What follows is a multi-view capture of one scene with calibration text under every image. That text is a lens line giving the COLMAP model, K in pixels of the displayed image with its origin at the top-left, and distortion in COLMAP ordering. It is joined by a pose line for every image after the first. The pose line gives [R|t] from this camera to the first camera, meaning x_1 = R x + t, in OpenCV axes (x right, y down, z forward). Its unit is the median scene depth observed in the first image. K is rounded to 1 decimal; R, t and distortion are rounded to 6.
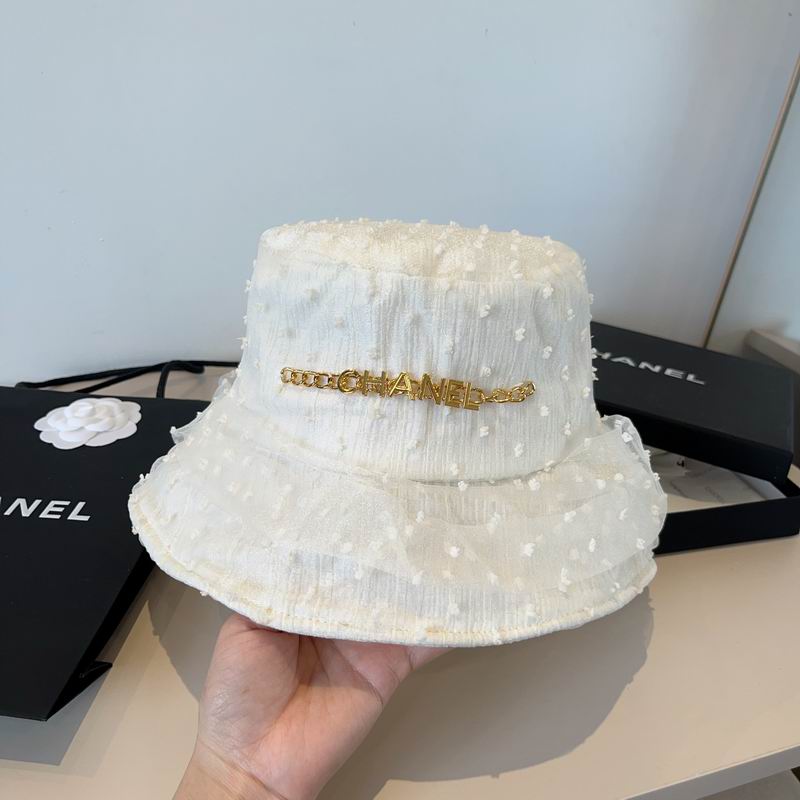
lens RADIAL K [[878.1, 0, 401.2], [0, 878.1, 398.8], [0, 0, 1]] dist [0.064321, 0.000000]
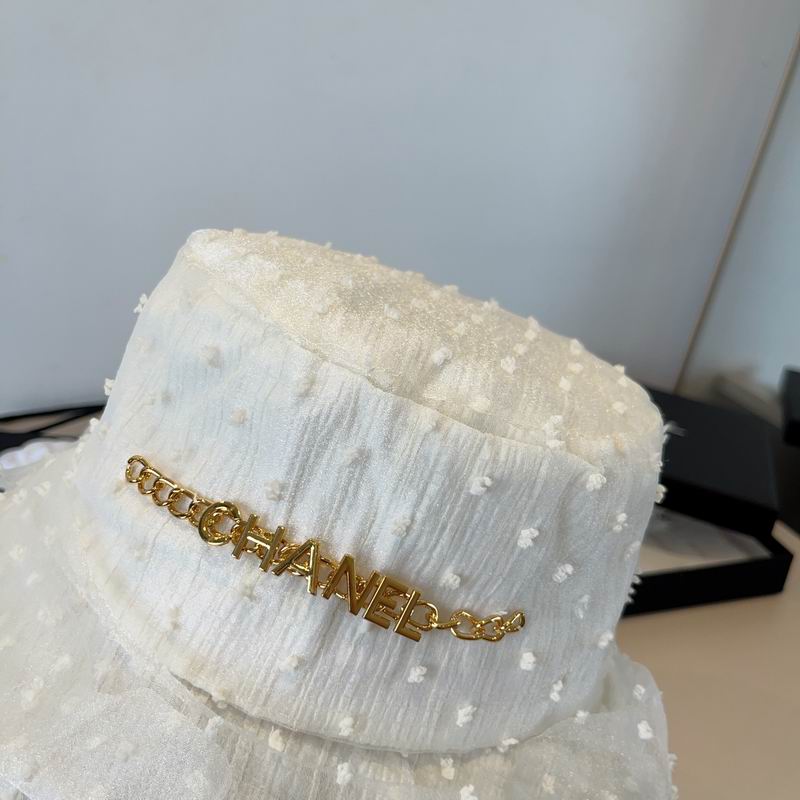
lens RADIAL K [[878.1, 0, 392.3], [0, 878.1, 424.0], [0, 0, 1]] dist [0.064321, 0.000000]
pose [[0.949272, 0.313665, -0.022279, 0.040405], [-0.313458, 0.949522, 0.012343, -0.123690], [0.025026, -0.004733, 0.999676, 0.421272]]
